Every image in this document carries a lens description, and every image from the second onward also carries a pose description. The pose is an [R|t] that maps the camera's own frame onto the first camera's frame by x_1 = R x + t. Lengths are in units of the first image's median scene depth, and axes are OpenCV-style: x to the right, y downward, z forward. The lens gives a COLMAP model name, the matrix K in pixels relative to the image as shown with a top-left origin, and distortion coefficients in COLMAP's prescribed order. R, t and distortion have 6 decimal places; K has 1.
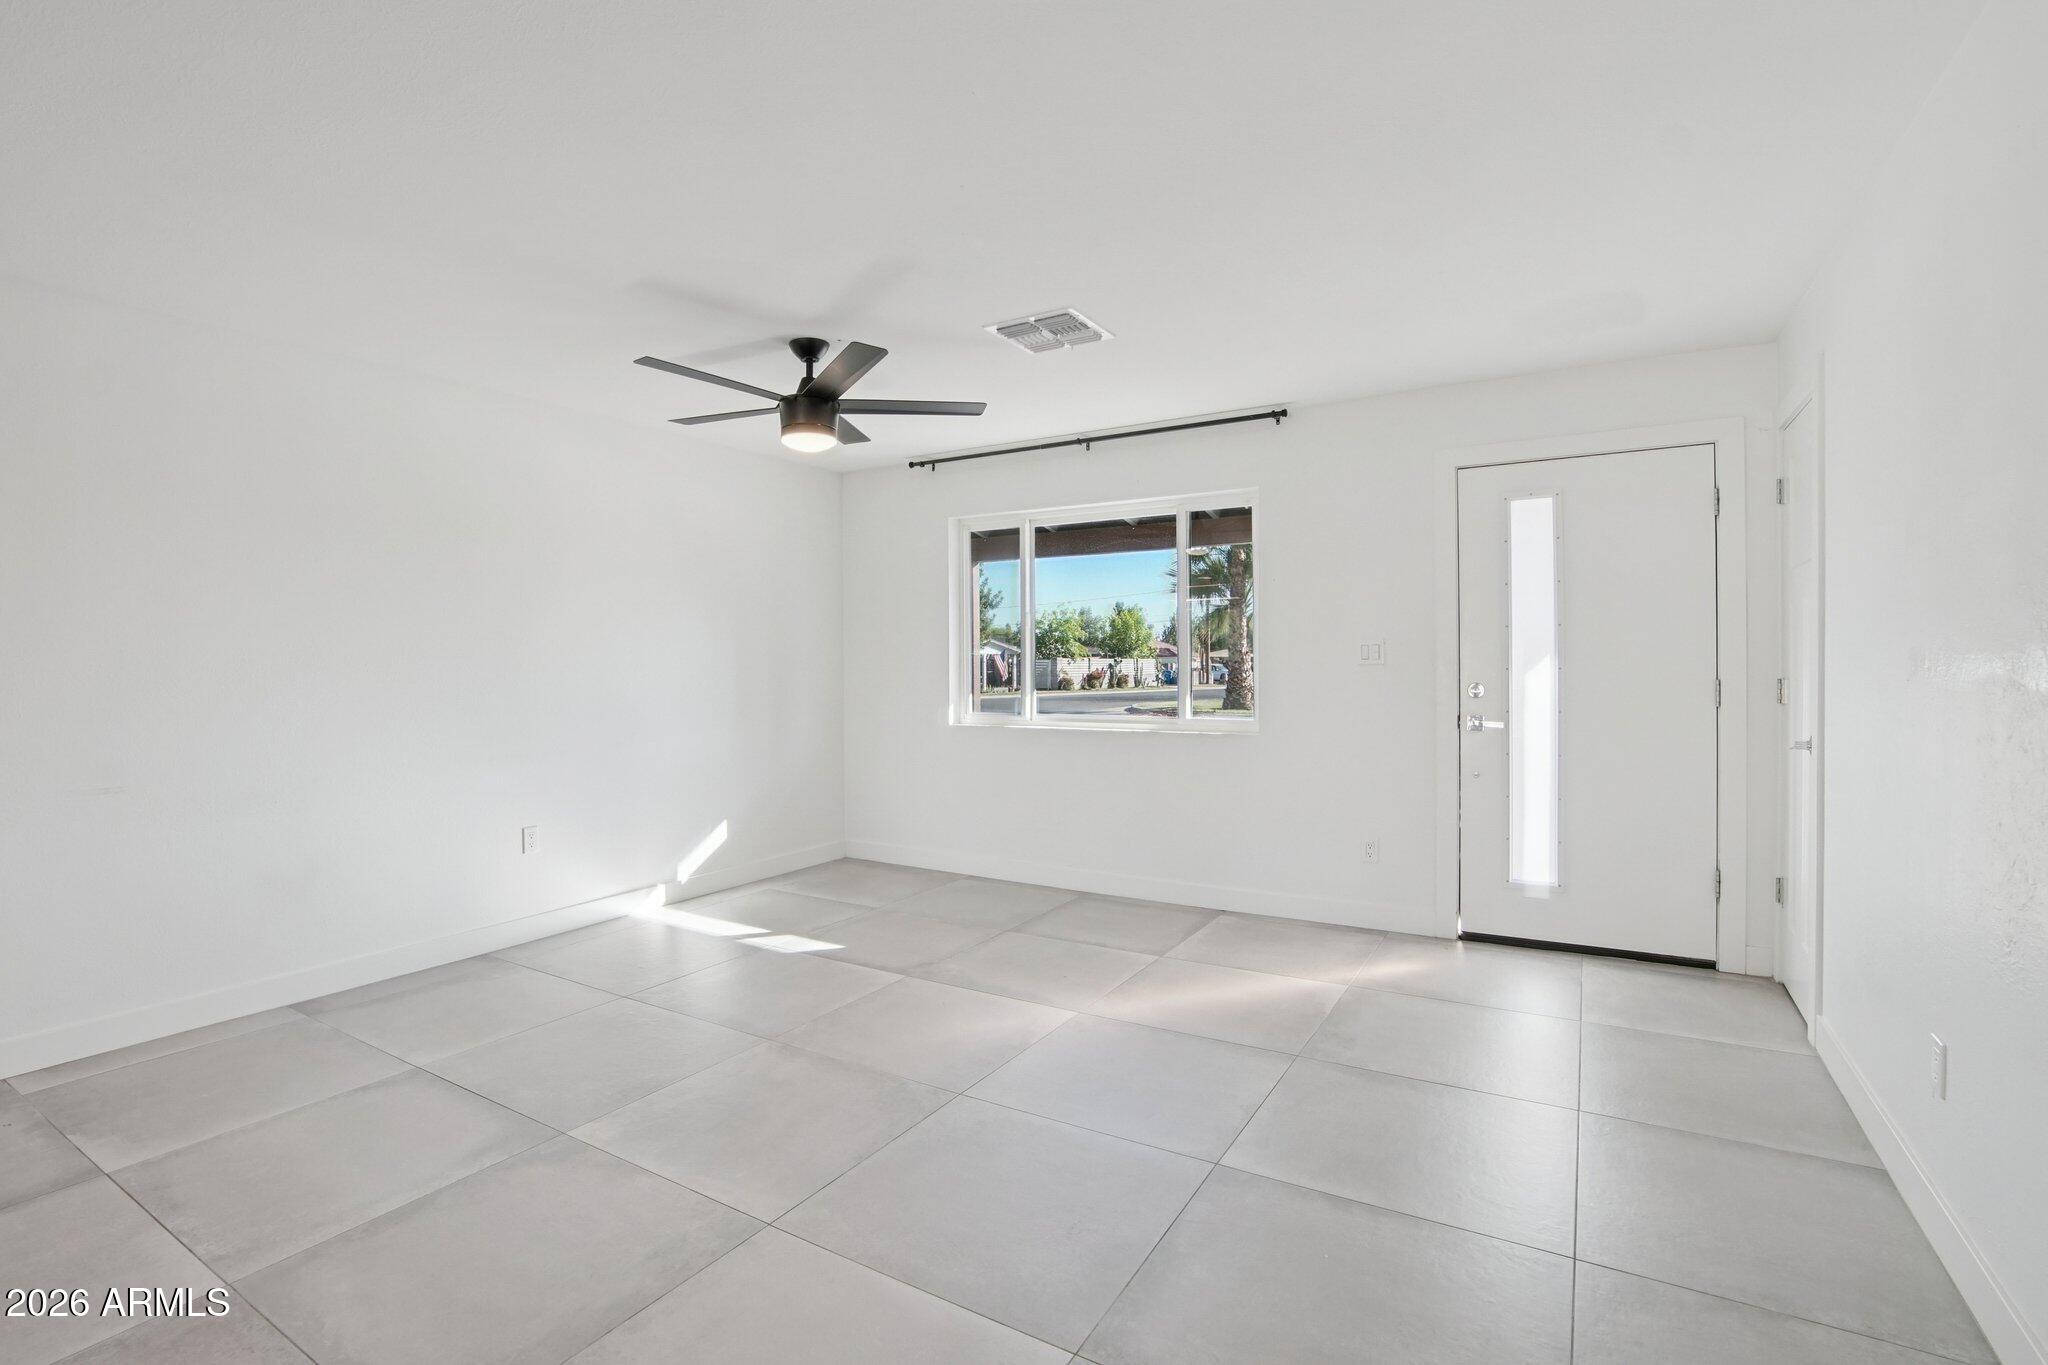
lens RADIAL K [[932.7, 0, 1021.7], [0, 932.7, 681.4], [0, 0, 1]] dist [-0.030419, 0.002306]
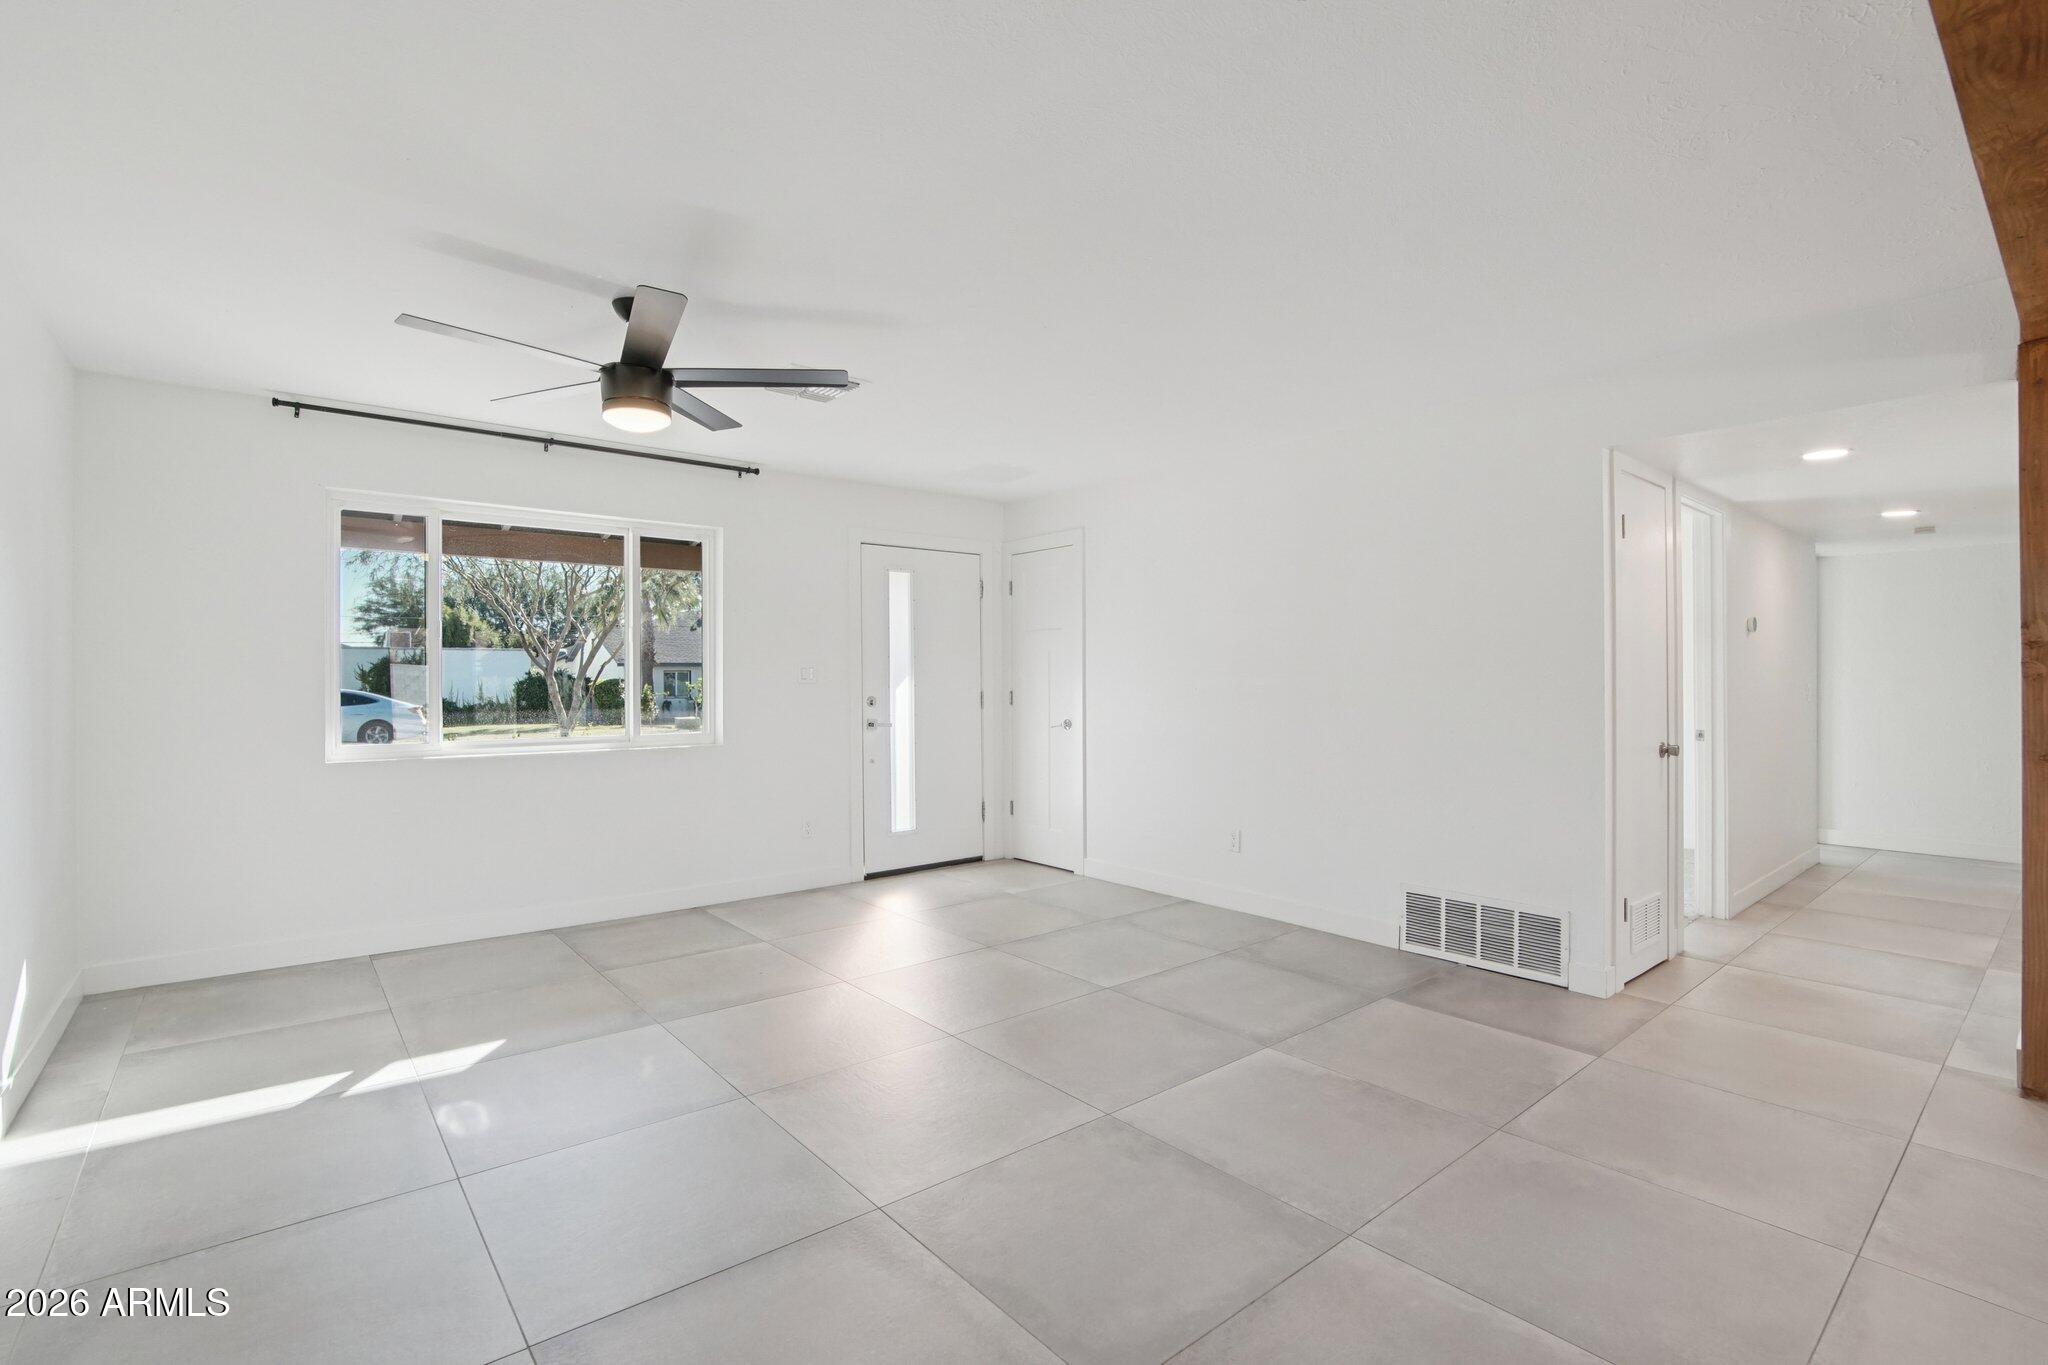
lens RADIAL K [[932.7, 0, 951.5], [0, 932.7, 665.4], [0, 0, 1]] dist [-0.030419, 0.002306]
pose [[0.366338, 0.017733, 0.930313, -0.812641], [0.013964, 0.999601, -0.024552, -0.007634], [-0.930377, 0.021985, 0.365944, 0.367376]]
